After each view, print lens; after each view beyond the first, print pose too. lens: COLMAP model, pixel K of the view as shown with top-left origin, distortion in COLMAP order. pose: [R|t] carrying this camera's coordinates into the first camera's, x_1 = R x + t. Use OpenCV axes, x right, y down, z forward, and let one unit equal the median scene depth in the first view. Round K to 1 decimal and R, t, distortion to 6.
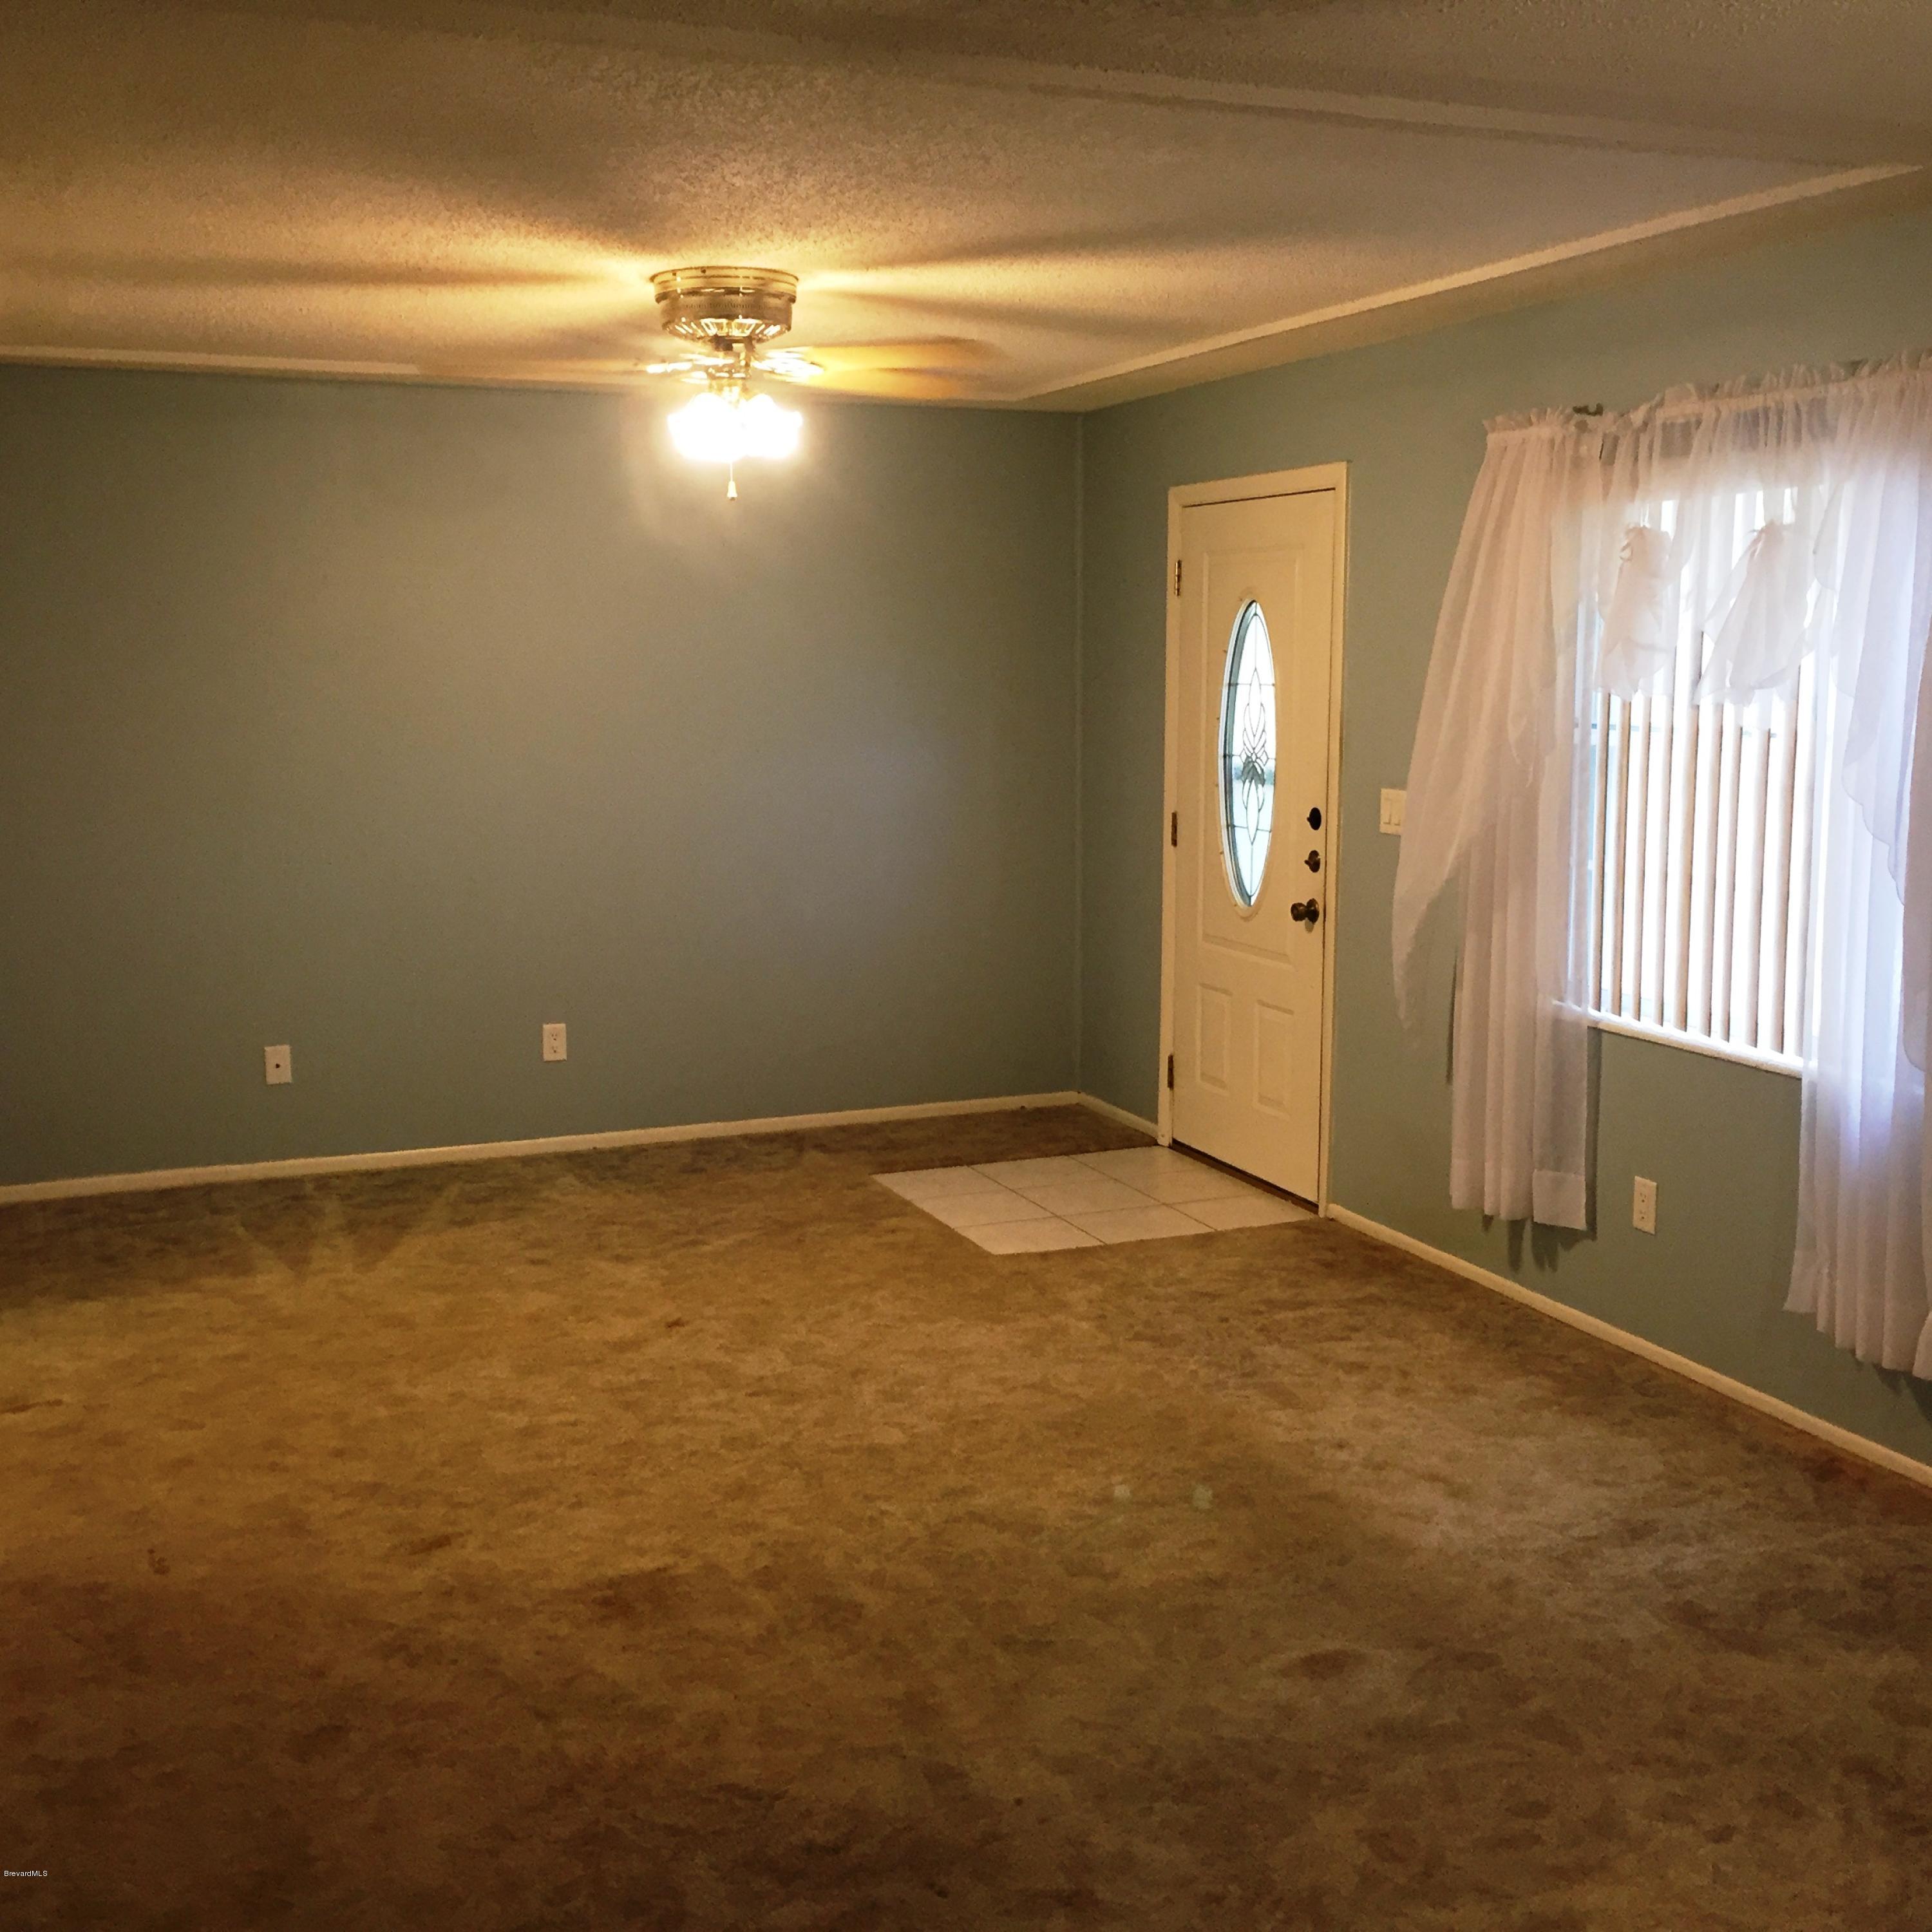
lens RADIAL K [[2224.6, 0, 956.1], [0, 2224.6, 969.9], [0, 0, 1]] dist [0.071858, -0.037856]
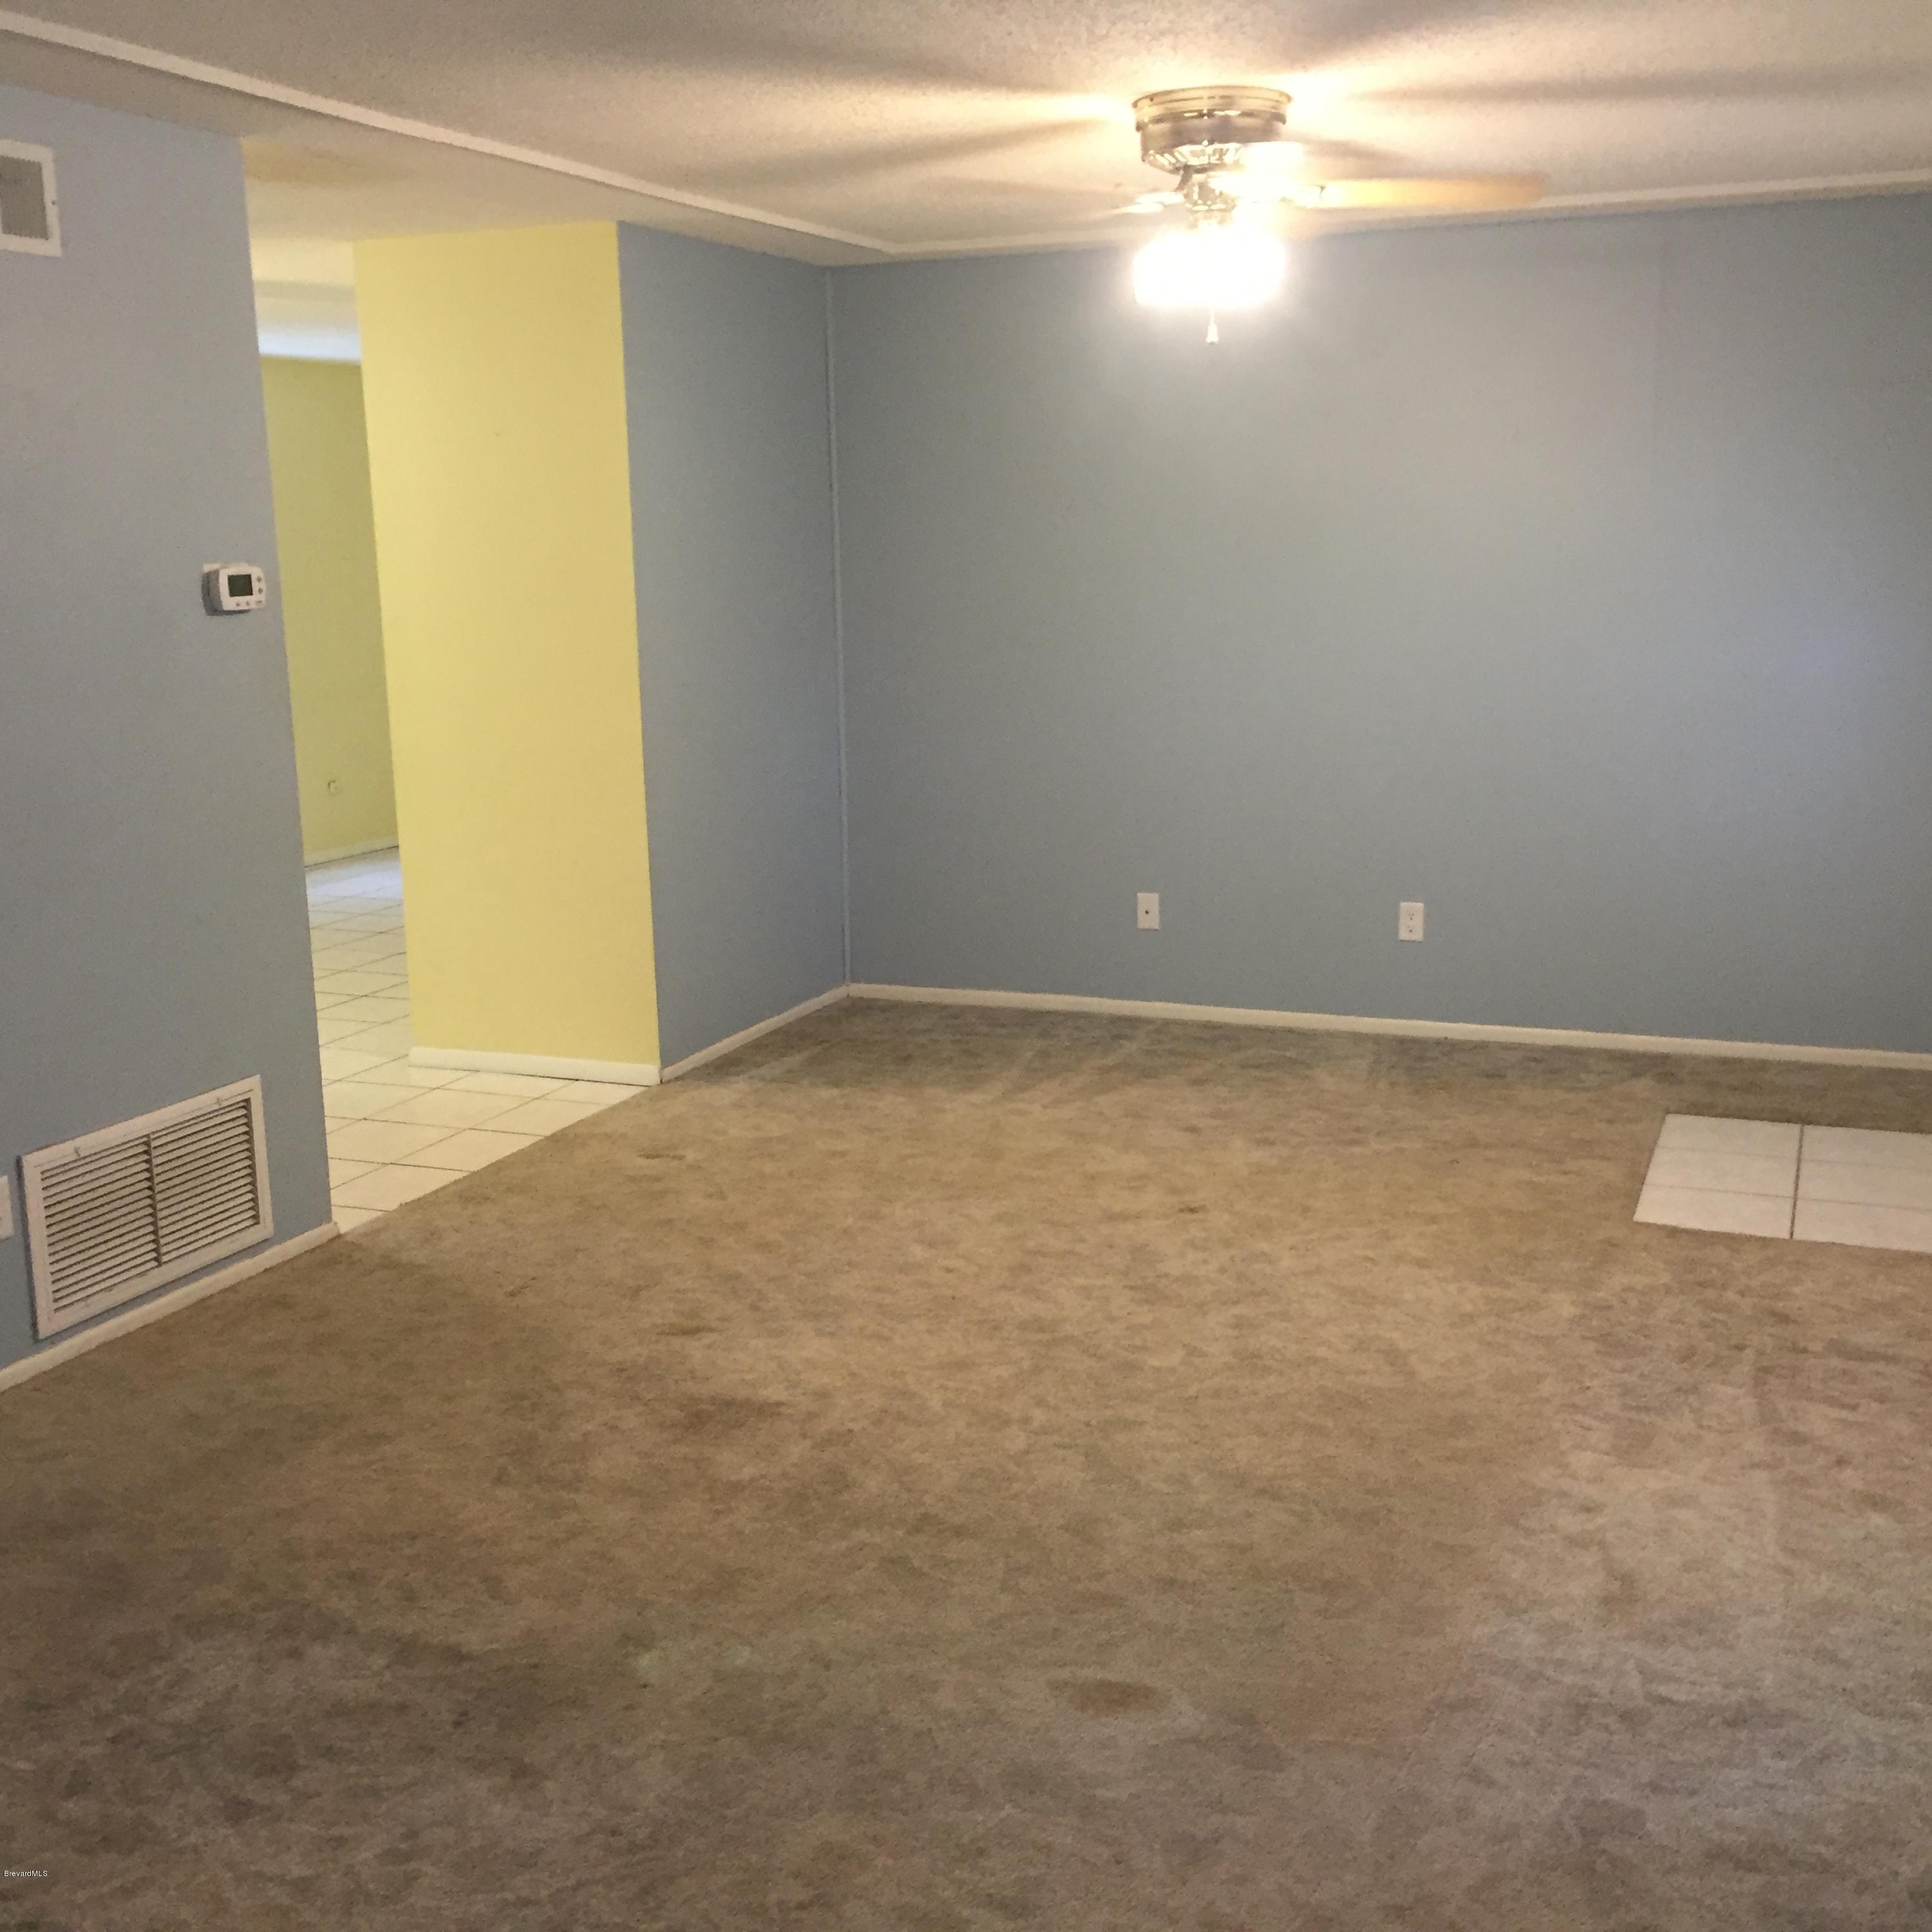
lens RADIAL K [[2224.6, 0, 956.1], [0, 2224.6, 969.9], [0, 0, 1]] dist [0.071858, -0.037856]
pose [[0.716259, 0.130106, -0.685599, 0.500196], [-0.088043, 0.991464, 0.096169, -0.032456], [0.692259, -0.008519, 0.721599, 0.252197]]
